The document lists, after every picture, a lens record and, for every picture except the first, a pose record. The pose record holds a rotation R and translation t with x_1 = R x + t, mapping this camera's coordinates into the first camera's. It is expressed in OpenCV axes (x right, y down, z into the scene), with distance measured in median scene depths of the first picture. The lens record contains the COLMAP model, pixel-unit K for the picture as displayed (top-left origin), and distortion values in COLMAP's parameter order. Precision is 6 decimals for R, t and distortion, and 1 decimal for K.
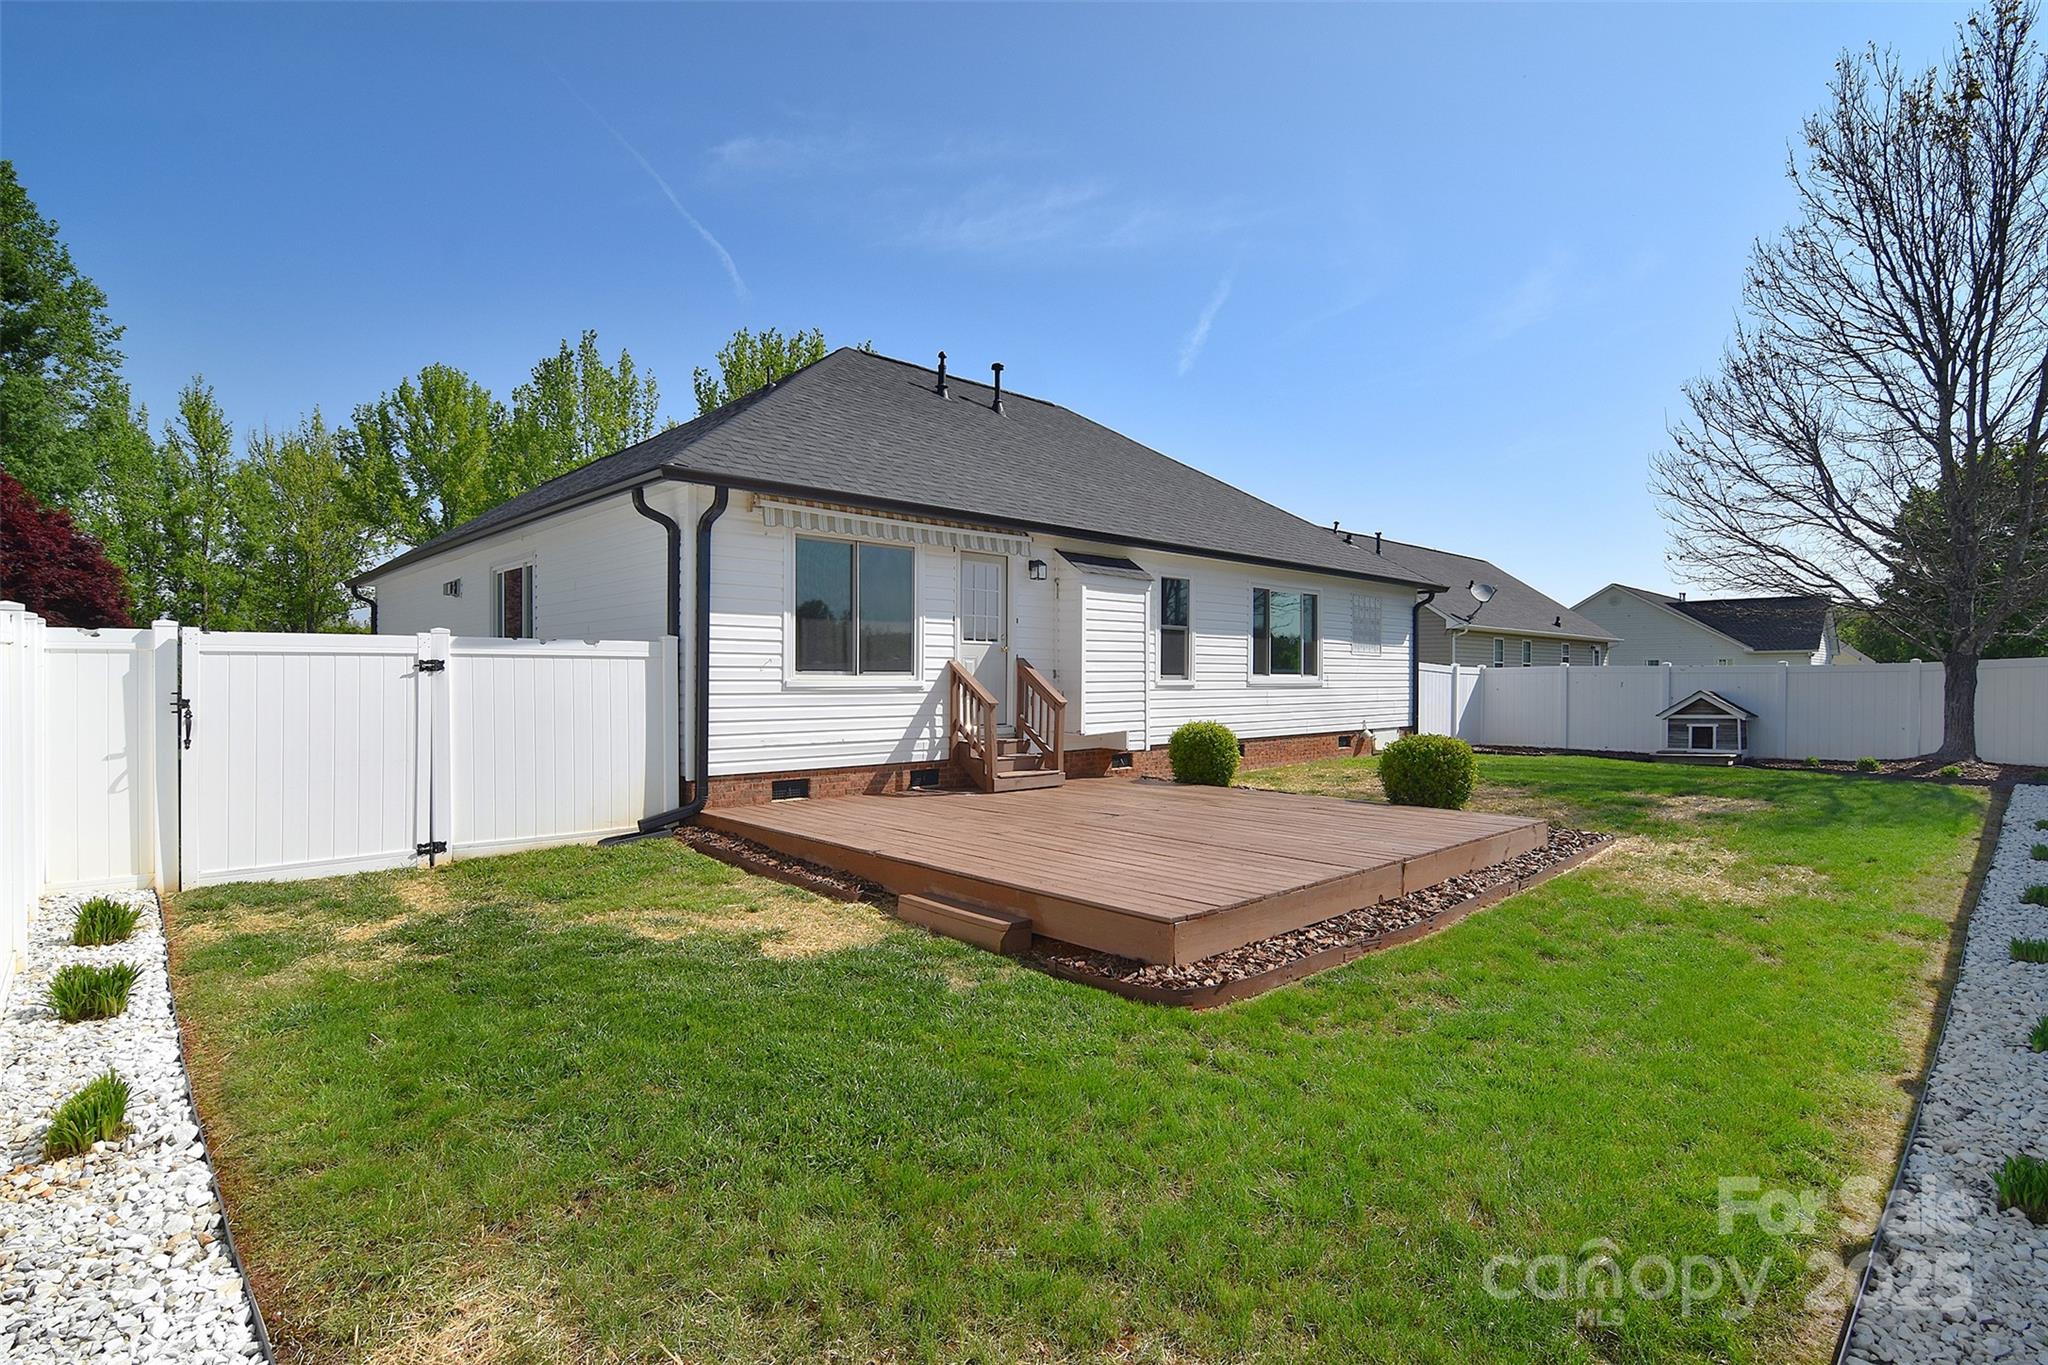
lens RADIAL K [[992.1, 0, 1035.6], [0, 992.1, 662.4], [0, 0, 1]] dist [-0.001801, -0.009258]
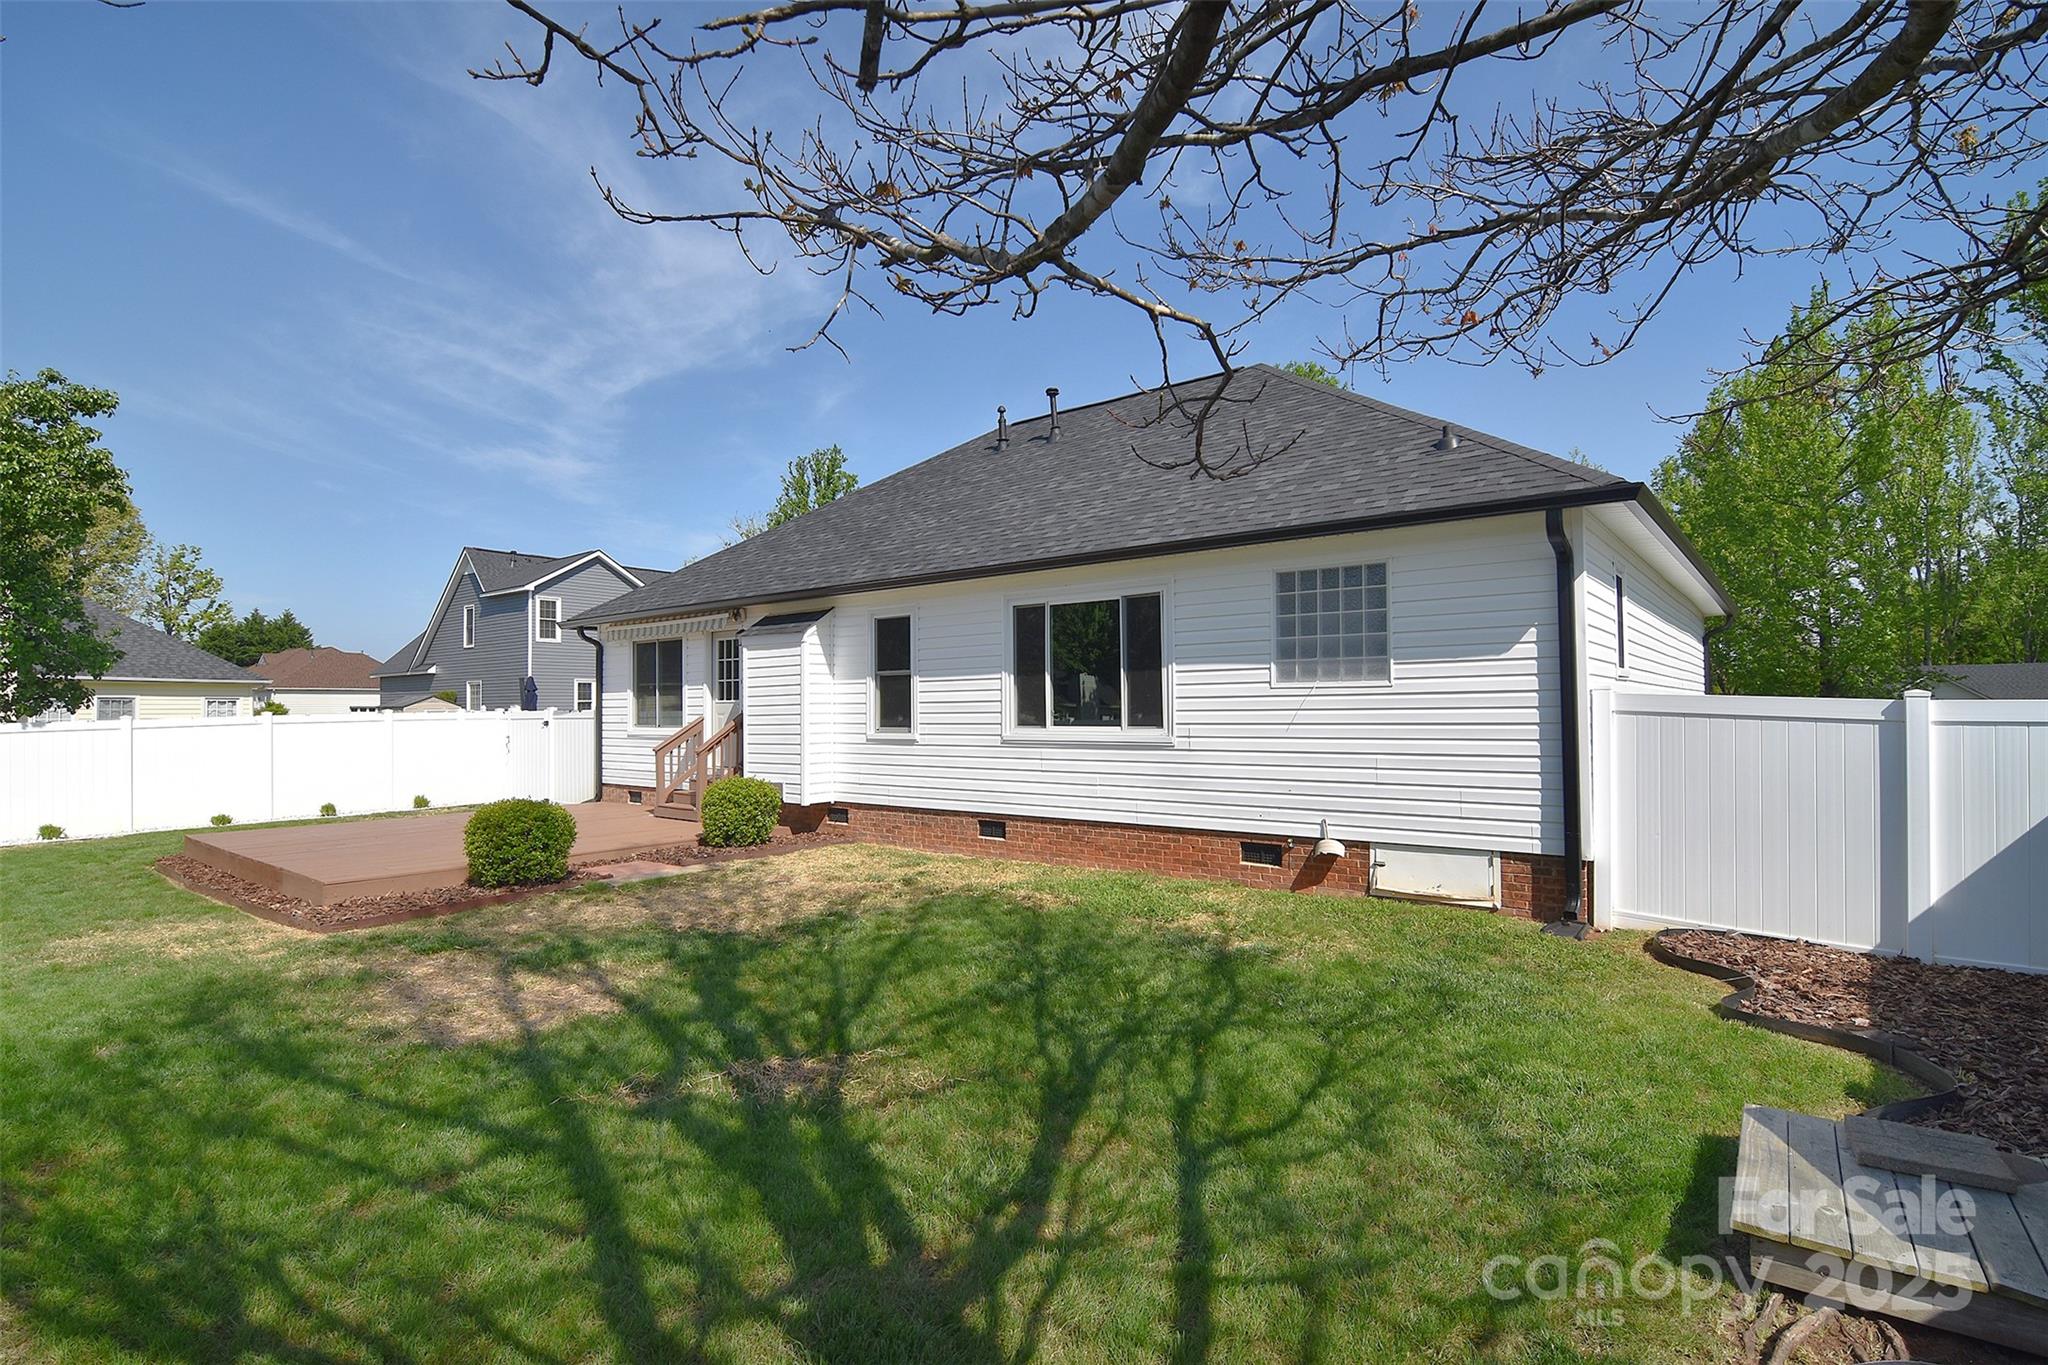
lens RADIAL K [[992.1, 0, 1013.6], [0, 992.1, 669.0], [0, 0, 1]] dist [-0.001801, -0.009258]
pose [[0.121662, -0.050021, -0.991310, 1.196530], [0.019625, 0.998655, -0.047983, 0.006702], [0.992378, -0.013617, 0.122480, 1.163136]]
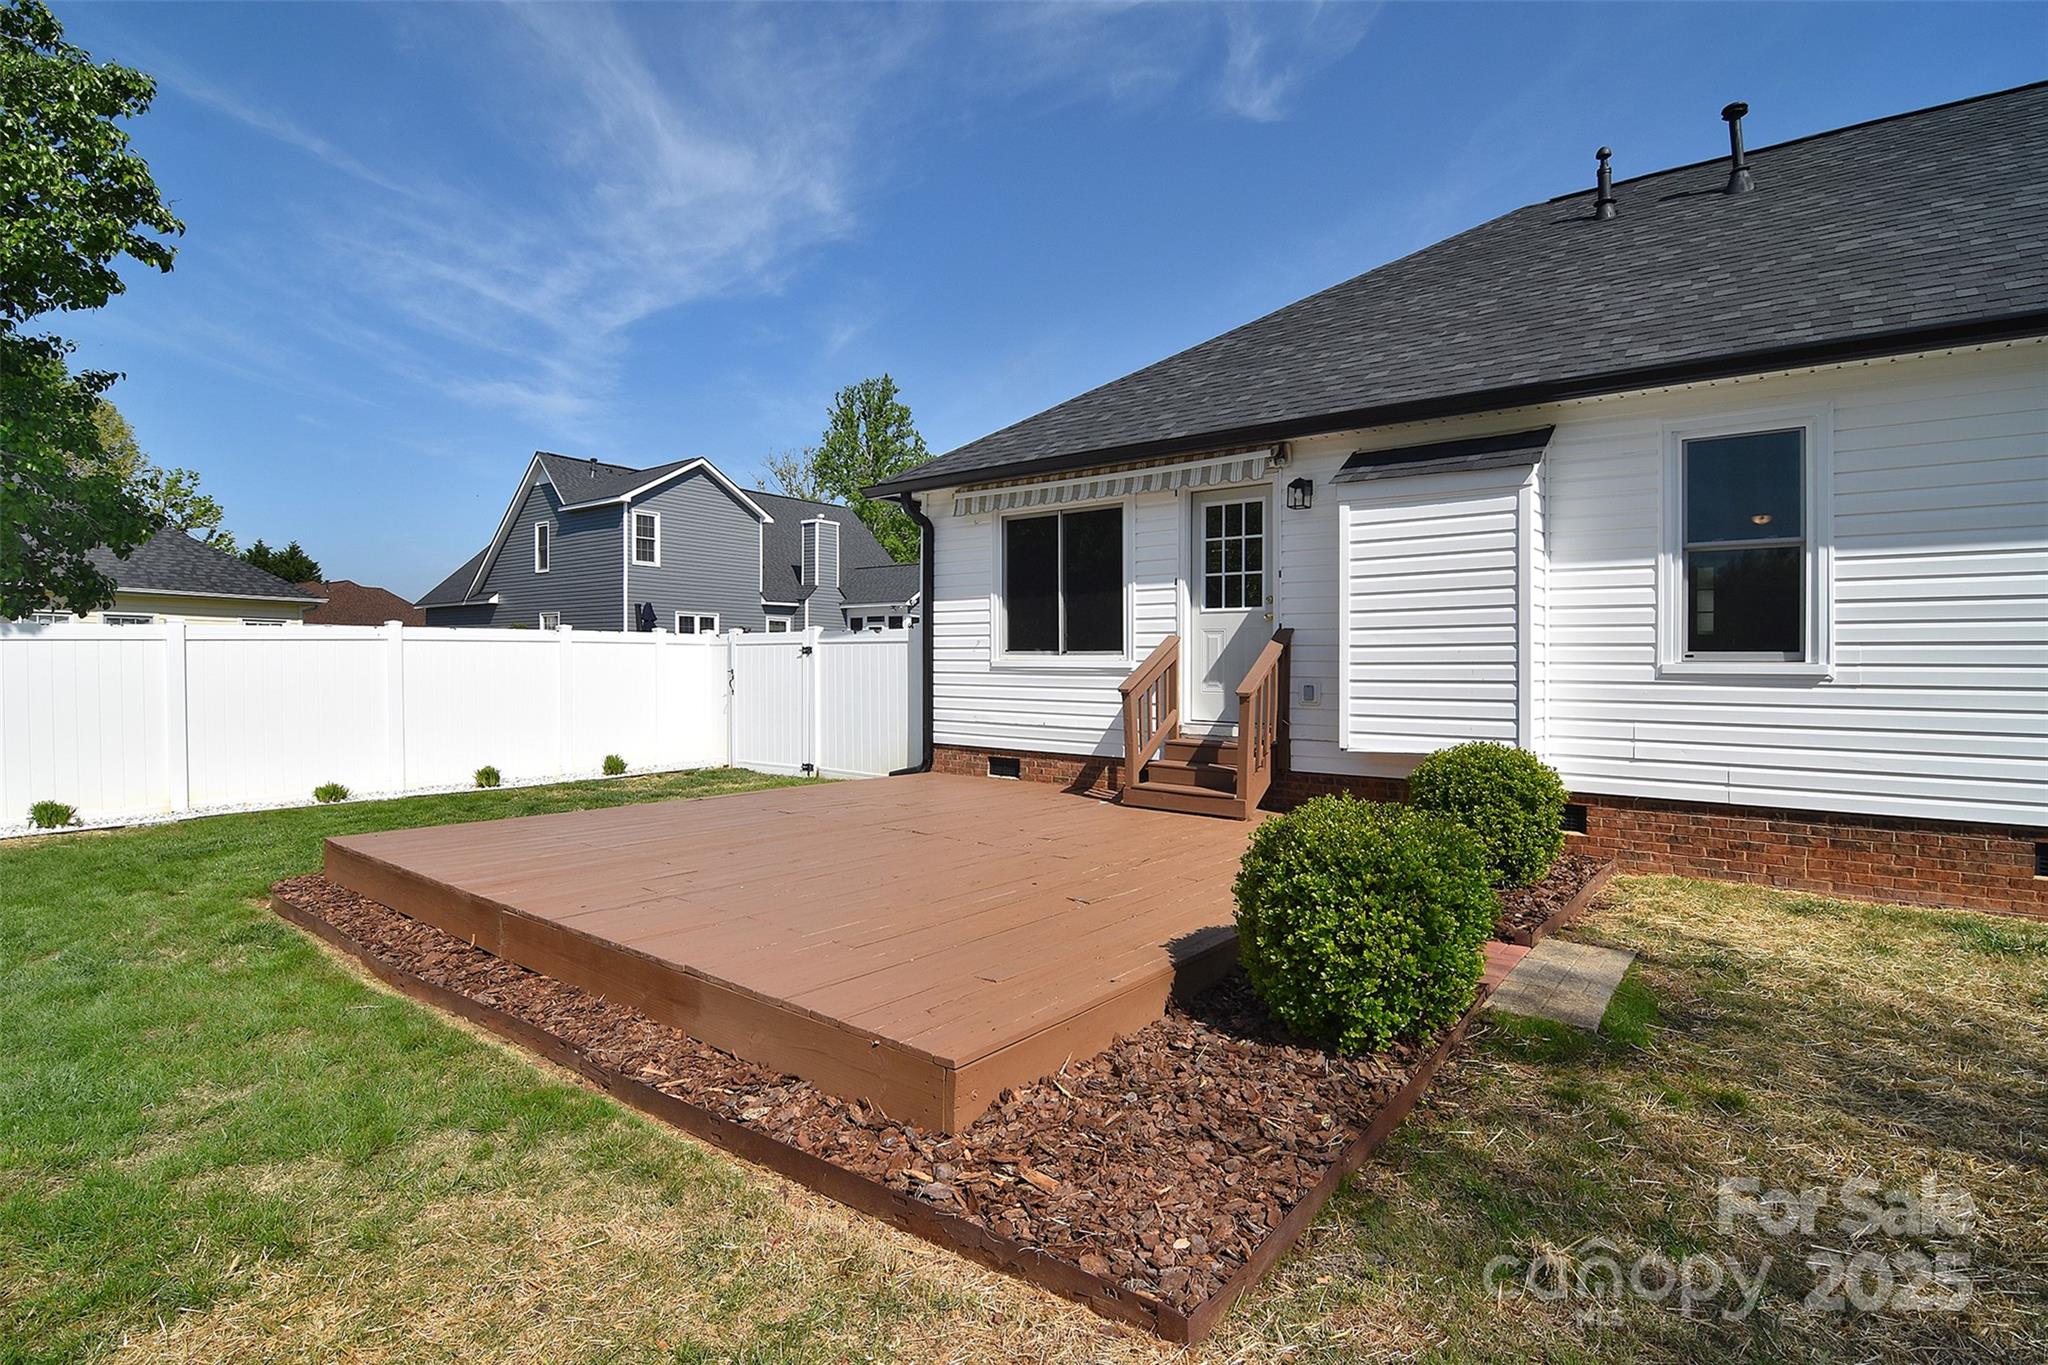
lens RADIAL K [[992.1, 0, 1021.9], [0, 992.1, 662.9], [0, 0, 1]] dist [-0.001801, -0.009258]
pose [[0.131561, 0.000093, -0.991308, 0.627300], [0.014015, 0.999900, 0.001954, 0.015433], [0.991209, -0.014150, 0.131547, 0.722797]]
